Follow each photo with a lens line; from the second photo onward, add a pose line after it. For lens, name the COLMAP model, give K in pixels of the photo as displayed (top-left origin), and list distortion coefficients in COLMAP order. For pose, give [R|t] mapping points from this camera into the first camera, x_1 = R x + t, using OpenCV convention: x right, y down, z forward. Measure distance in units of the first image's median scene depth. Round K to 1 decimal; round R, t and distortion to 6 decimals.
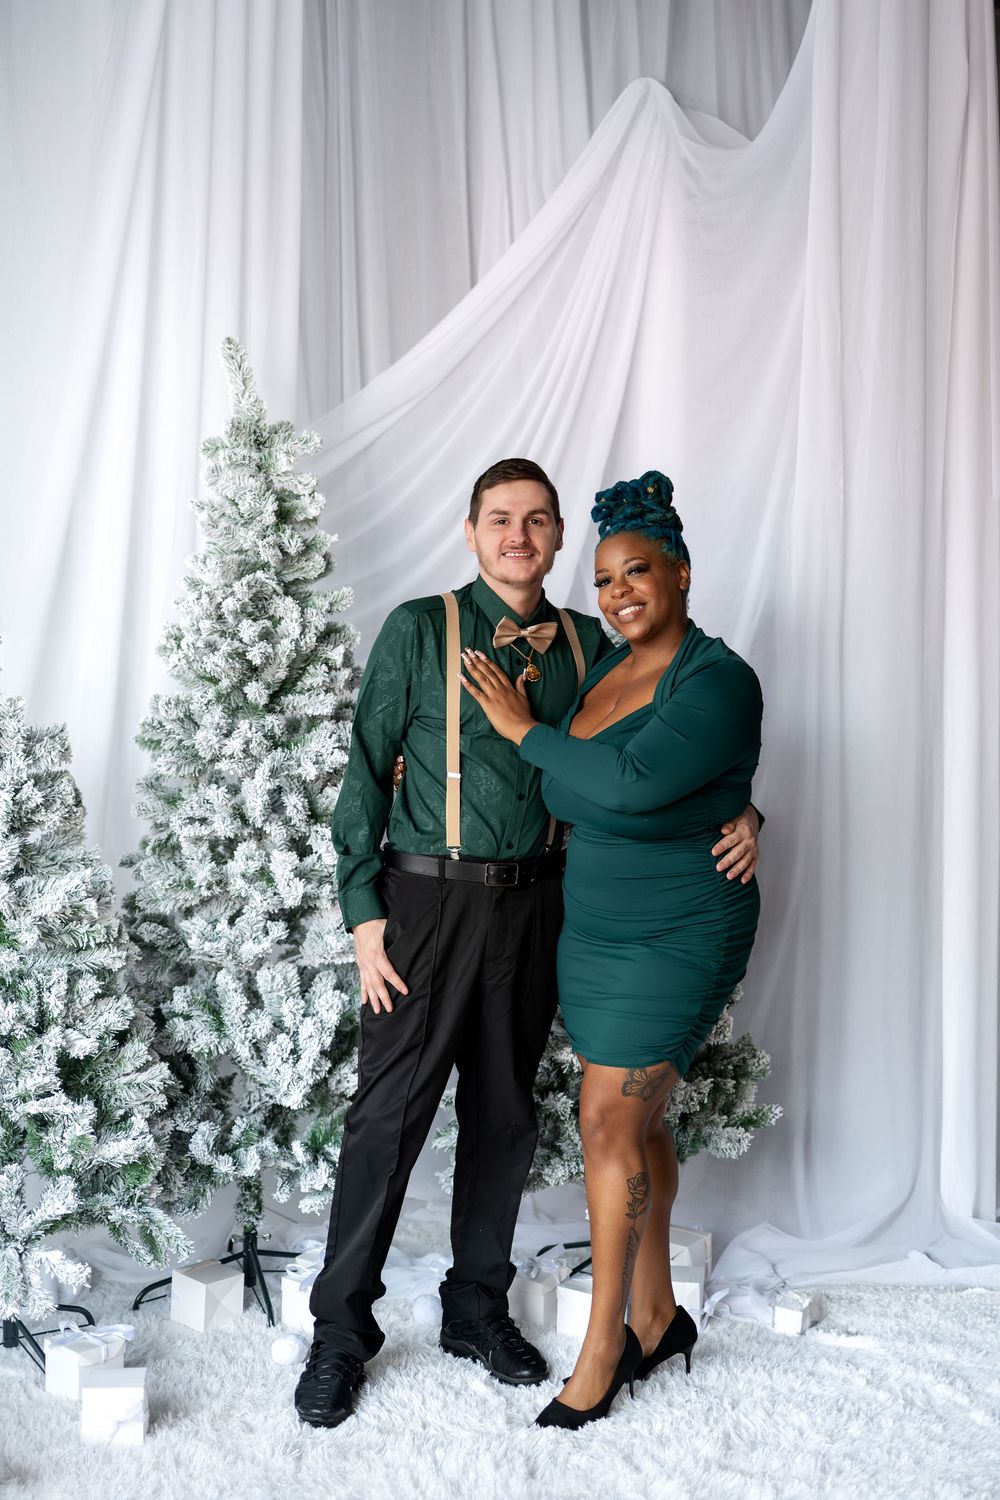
lens RADIAL K [[2084.1, 0, 504.4], [0, 2084.1, 694.8], [0, 0, 1]] dist [-0.016549, -0.009291]
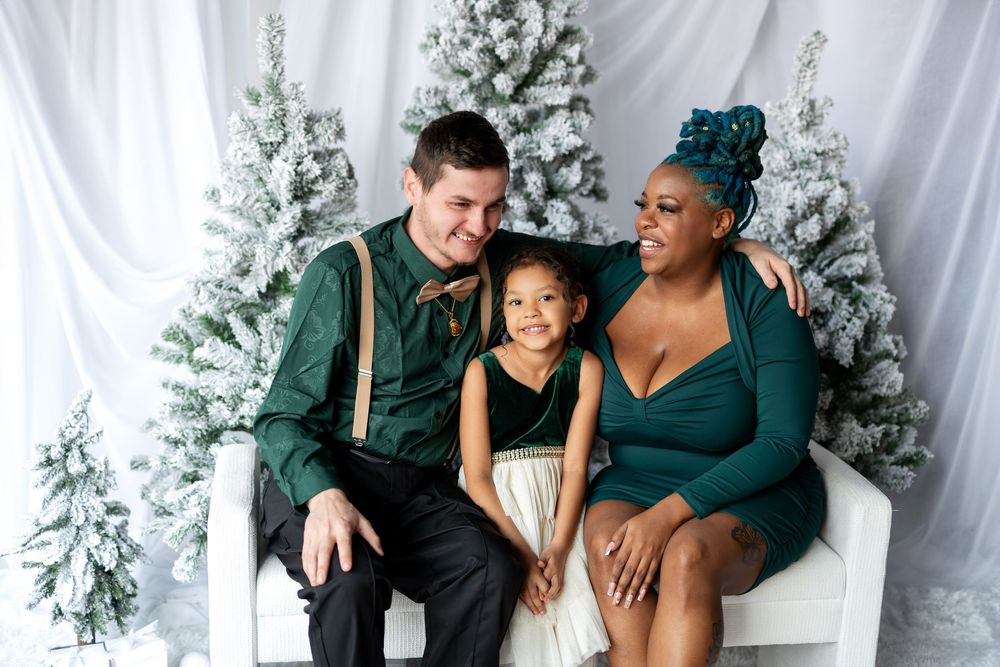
lens RADIAL K [[1394.4, 0, 503.7], [0, 1394.4, 337.2], [0, 0, 1]] dist [-0.027873, 0.059292]
pose [[0.994275, 0.033238, -0.101551, -0.035496], [-0.017640, 0.988408, 0.150795, 0.021104], [0.105386, -0.148140, 0.983335, 0.216906]]
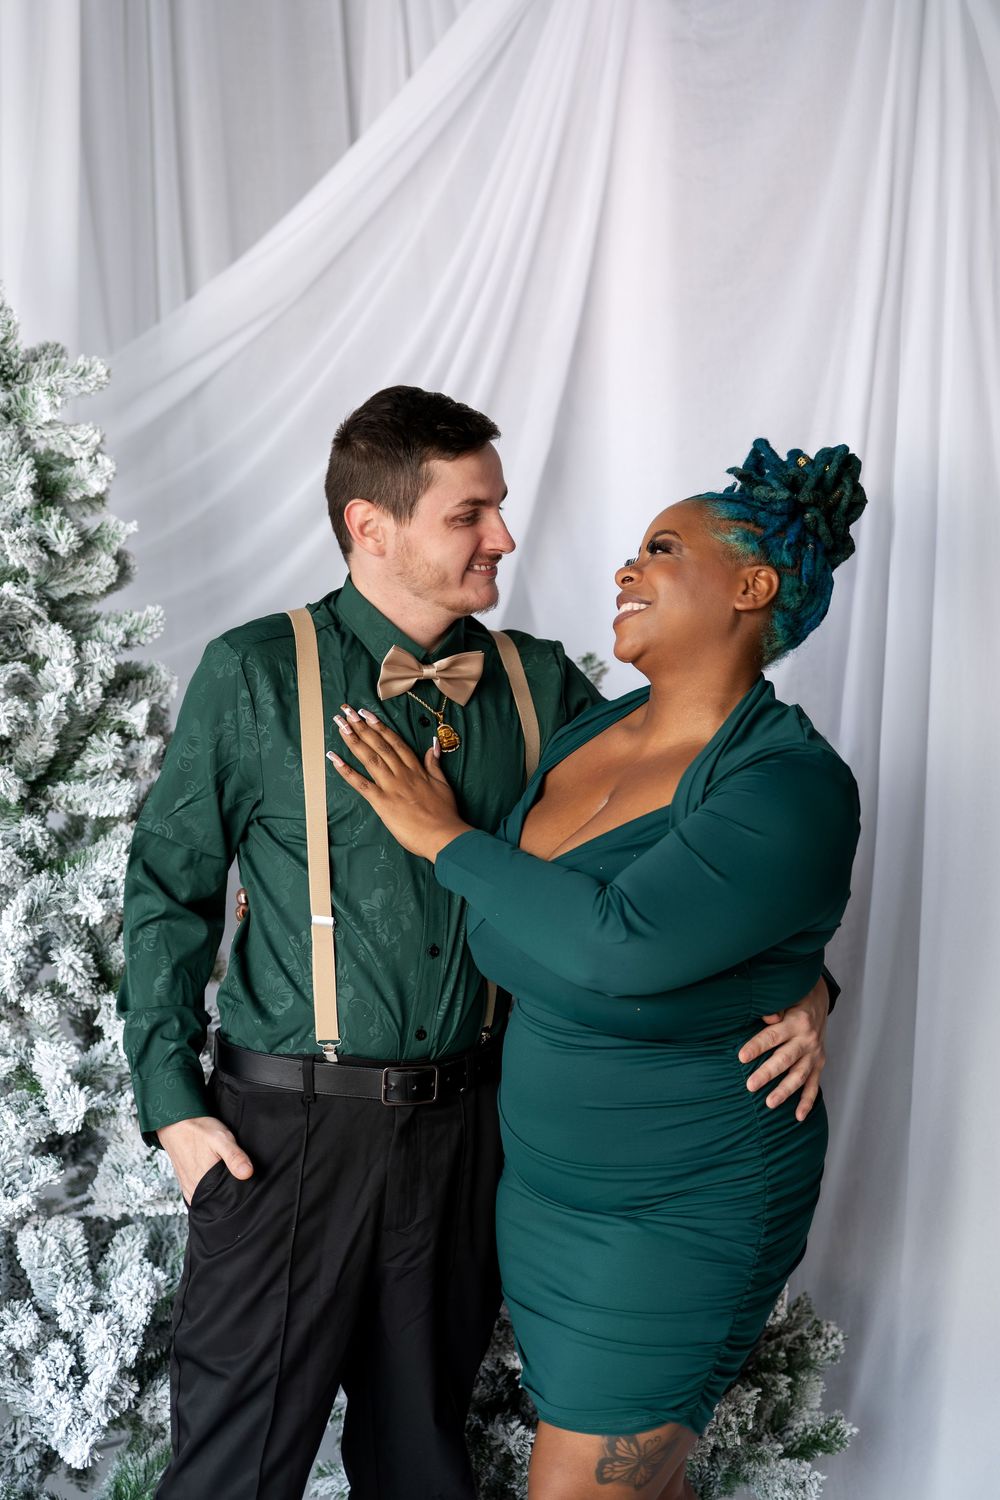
lens RADIAL K [[2344.6, 0, 482.5], [0, 2344.6, 648.2], [0, 0, 1]] dist [-0.029654, 0.080772]
pose [[0.999407, -0.020252, 0.027854, 0.002845], [0.020846, 0.999558, -0.021209, -0.022606], [-0.027412, 0.021777, 0.999387, 0.306121]]
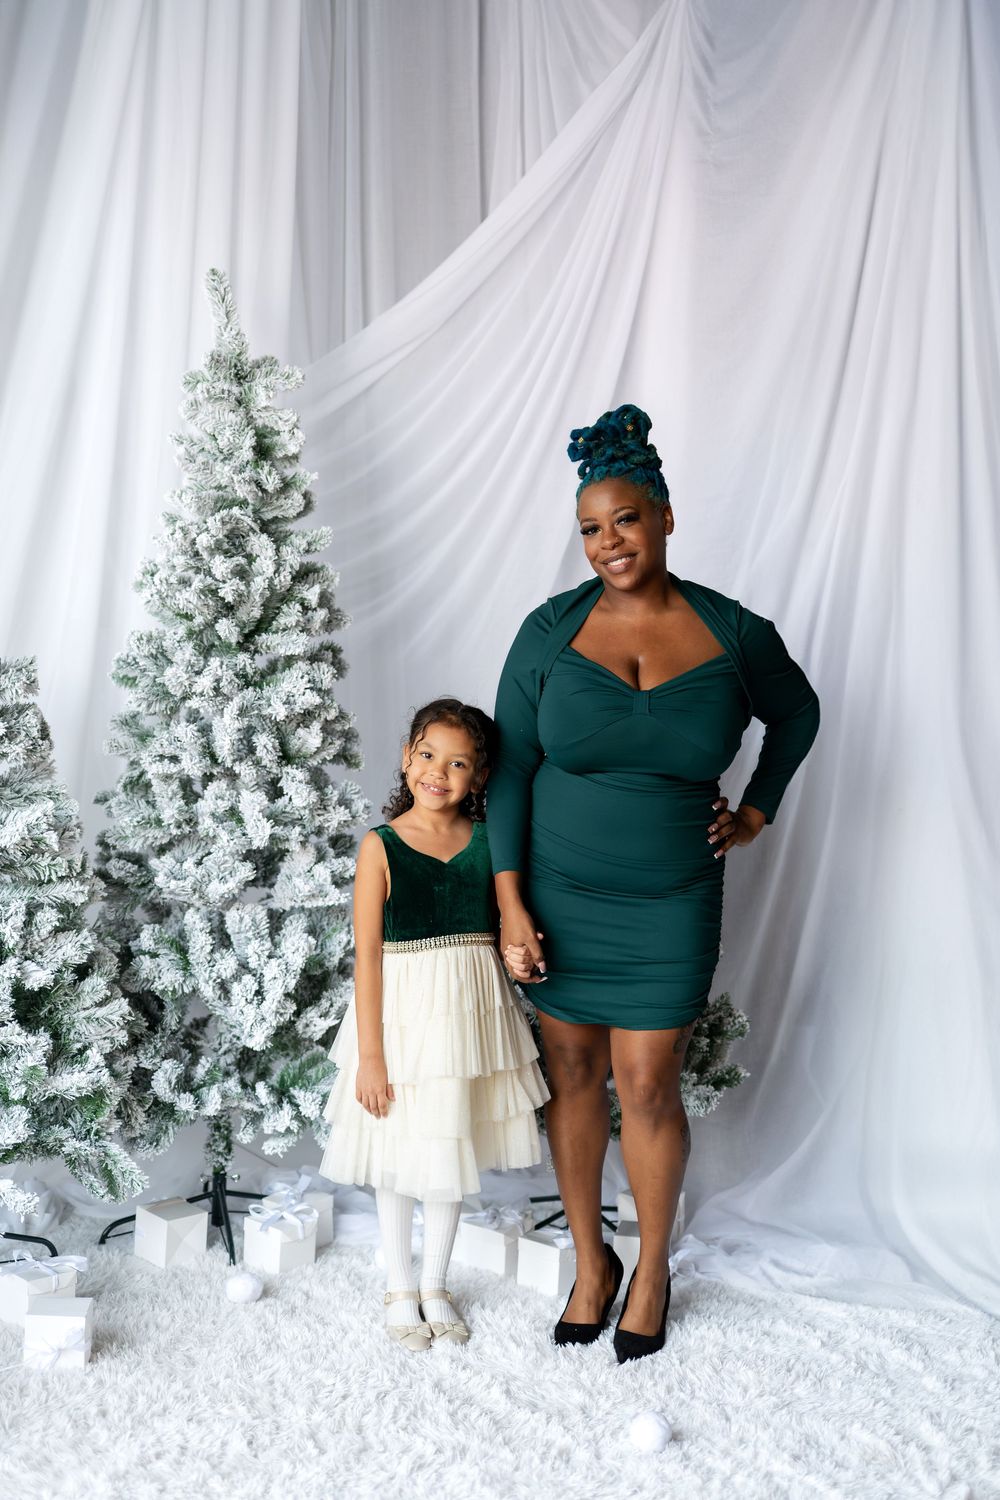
lens RADIAL K [[2088.3, 0, 498.1], [0, 2088.3, 767.1], [0, 0, 1]] dist [-0.027651, 0.051074]
pose [[0.998430, 0.028888, -0.047998, 0.057438], [-0.026624, 0.998533, 0.047152, 0.013498], [0.049290, -0.045800, 0.997734, 0.015857]]
